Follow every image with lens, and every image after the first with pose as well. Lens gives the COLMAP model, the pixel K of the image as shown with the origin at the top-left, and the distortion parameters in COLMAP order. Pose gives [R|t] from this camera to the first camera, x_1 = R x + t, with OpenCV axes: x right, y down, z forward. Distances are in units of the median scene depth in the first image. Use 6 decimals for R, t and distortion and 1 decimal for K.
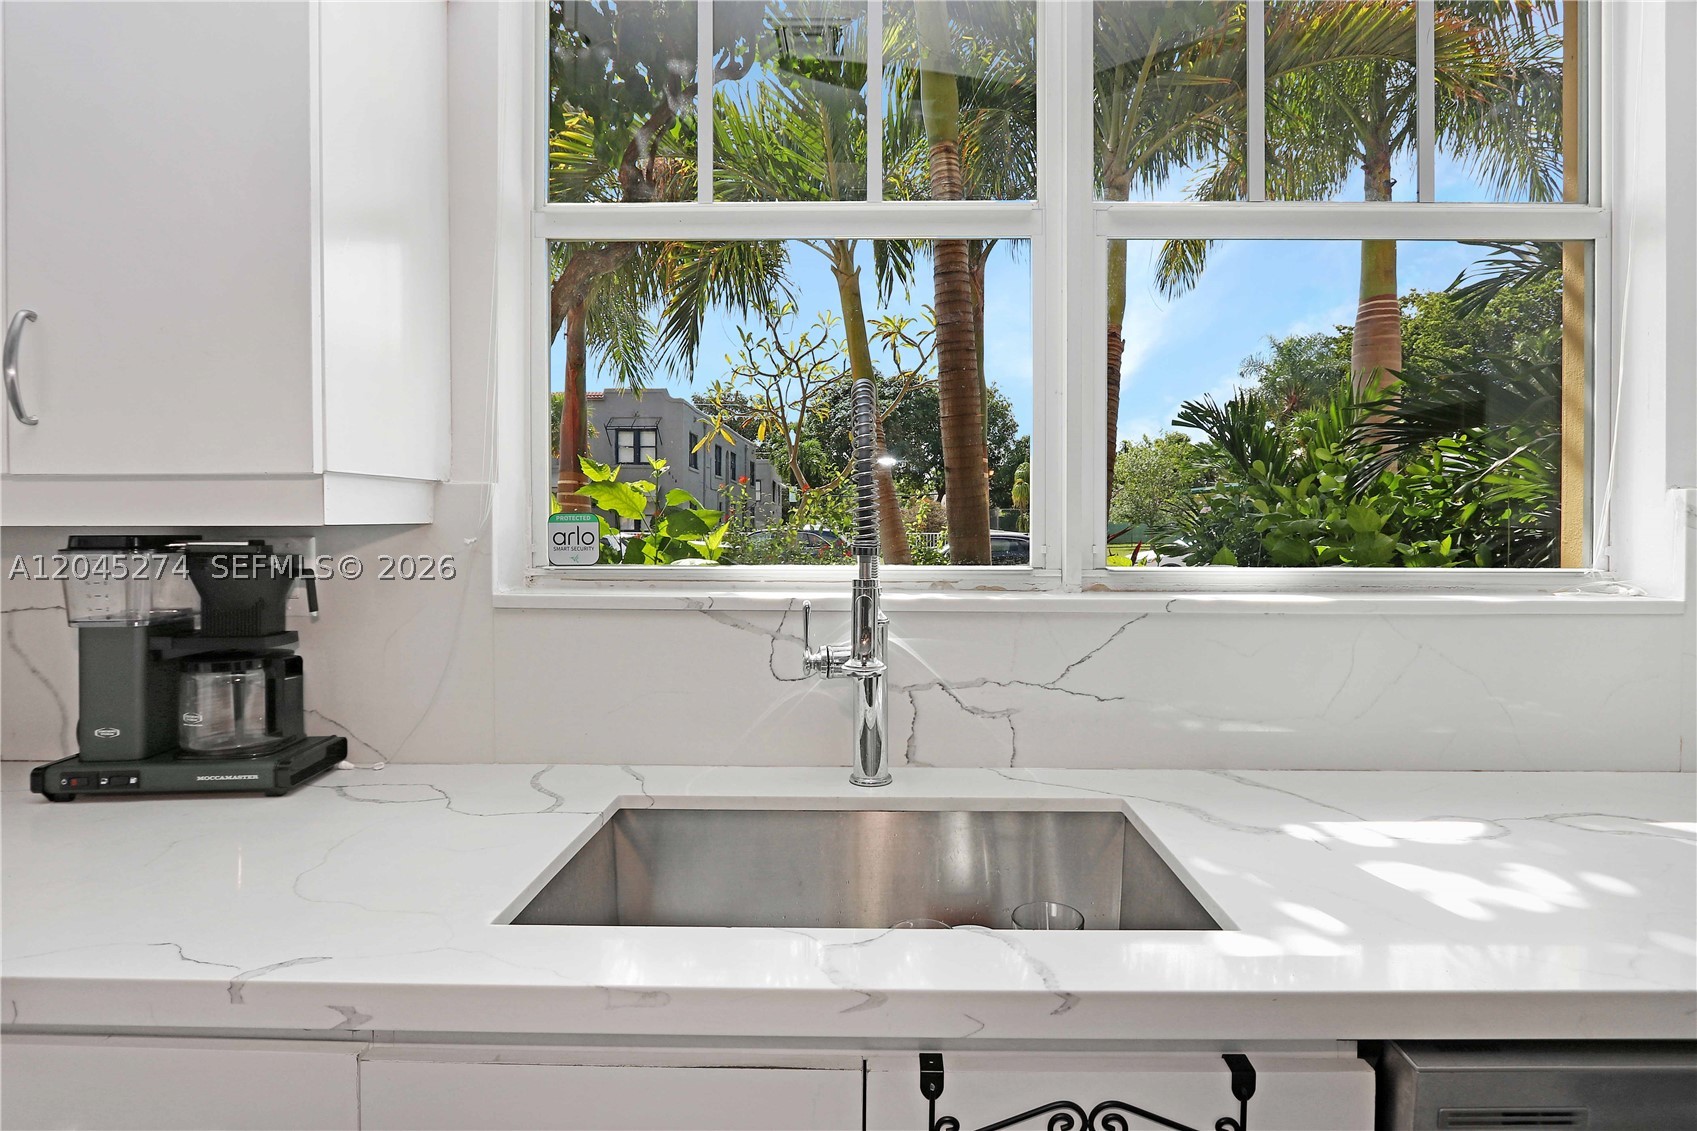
lens RADIAL K [[833.9, 0, 867.9], [0, 833.9, 531.7], [0, 0, 1]] dist [-0.012319, 0.001419]
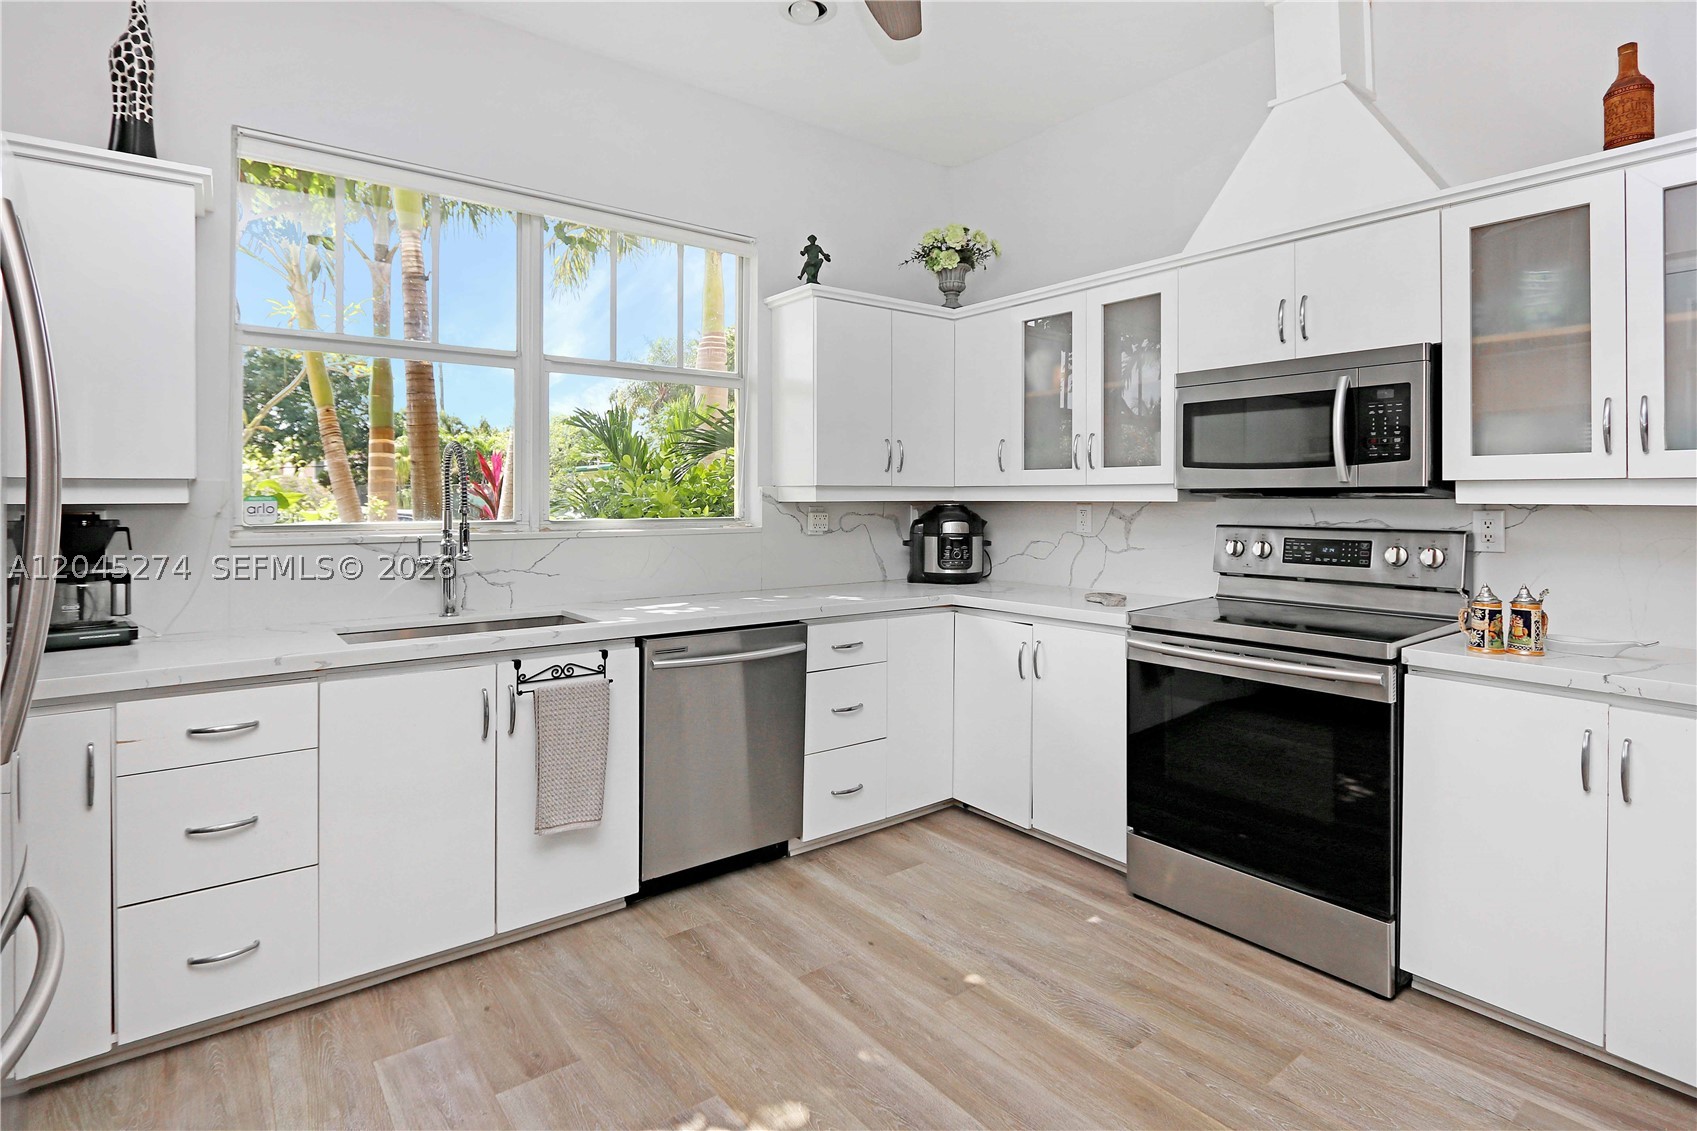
lens RADIAL K [[833.9, 0, 828.4], [0, 833.9, 500.7], [0, 0, 1]] dist [-0.012319, 0.001419]
pose [[0.787069, -0.003062, 0.616857, -0.574938], [0.008987, 0.999938, -0.006503, 0.013881], [-0.616799, 0.010662, 0.787048, -1.393124]]
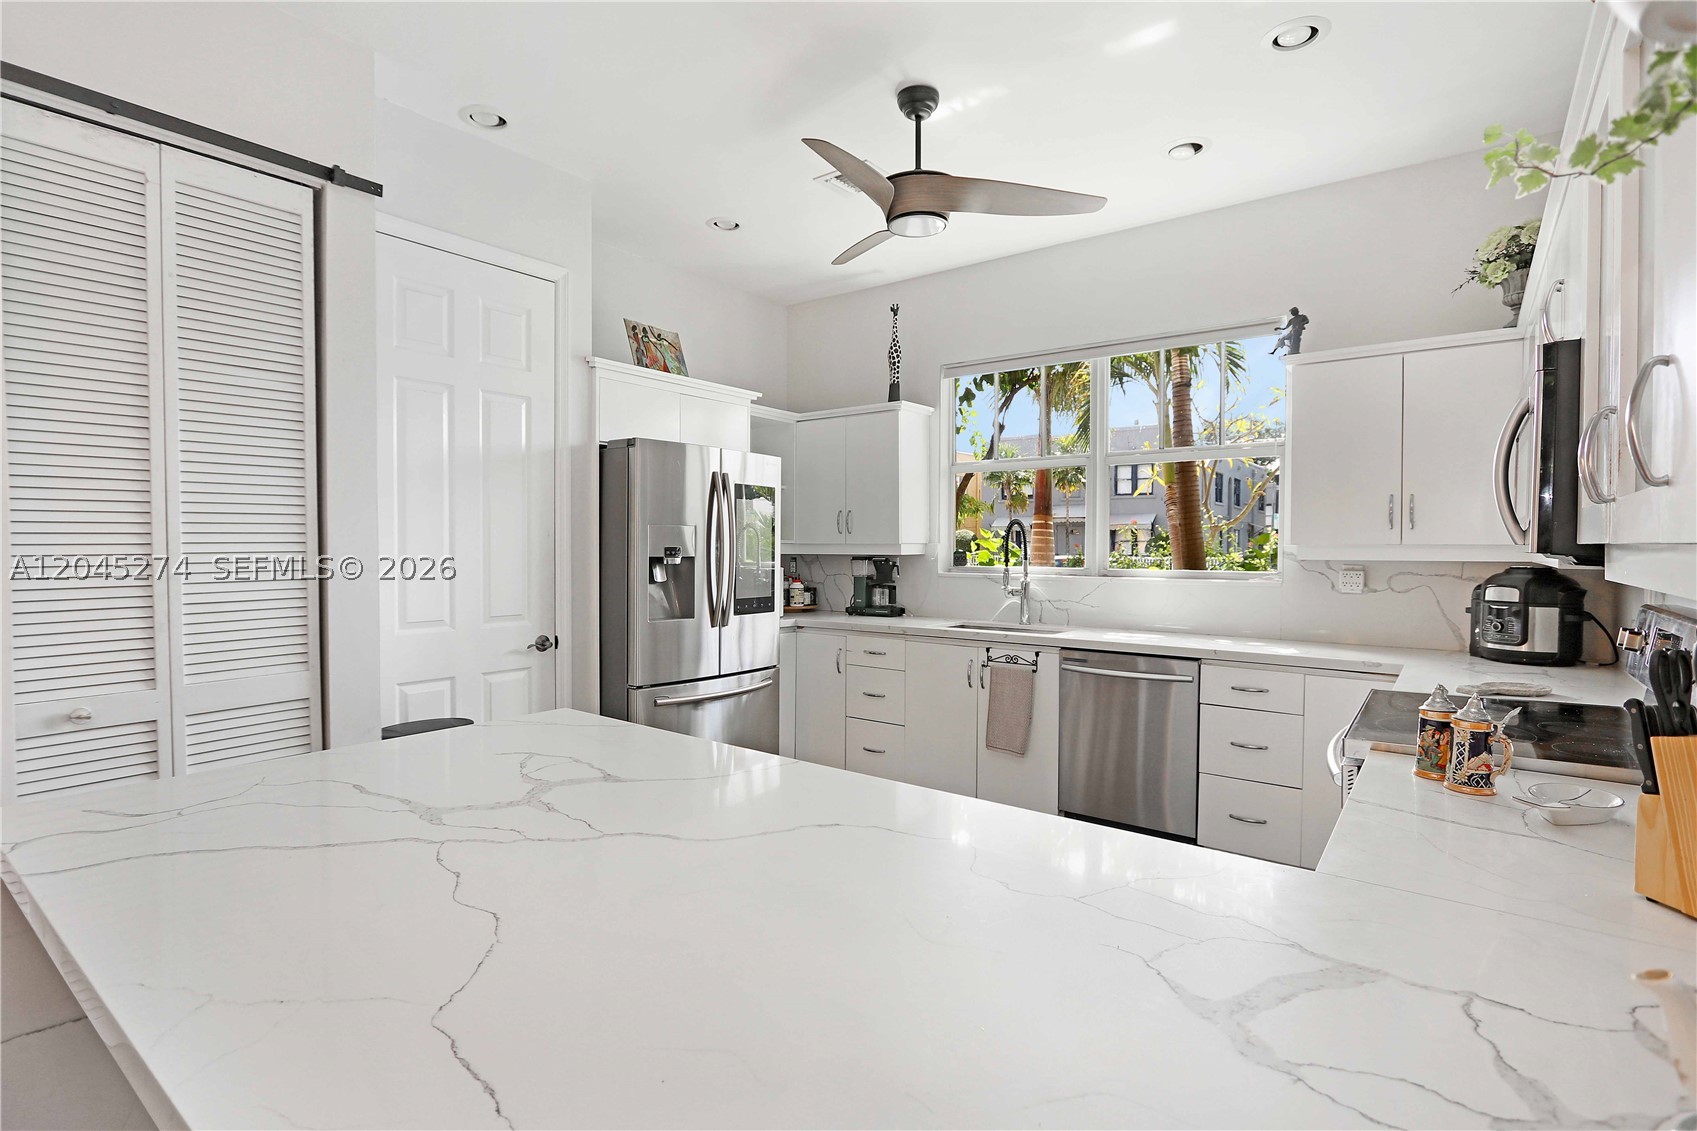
lens RADIAL K [[833.9, 0, 848.2], [0, 833.9, 560.2], [0, 0, 1]] dist [-0.012319, 0.001419]
pose [[0.806228, 0.010755, -0.591508, 1.571146], [-0.007687, 0.999941, 0.007704, -0.009482], [0.591556, -0.001664, 0.806263, -2.472916]]
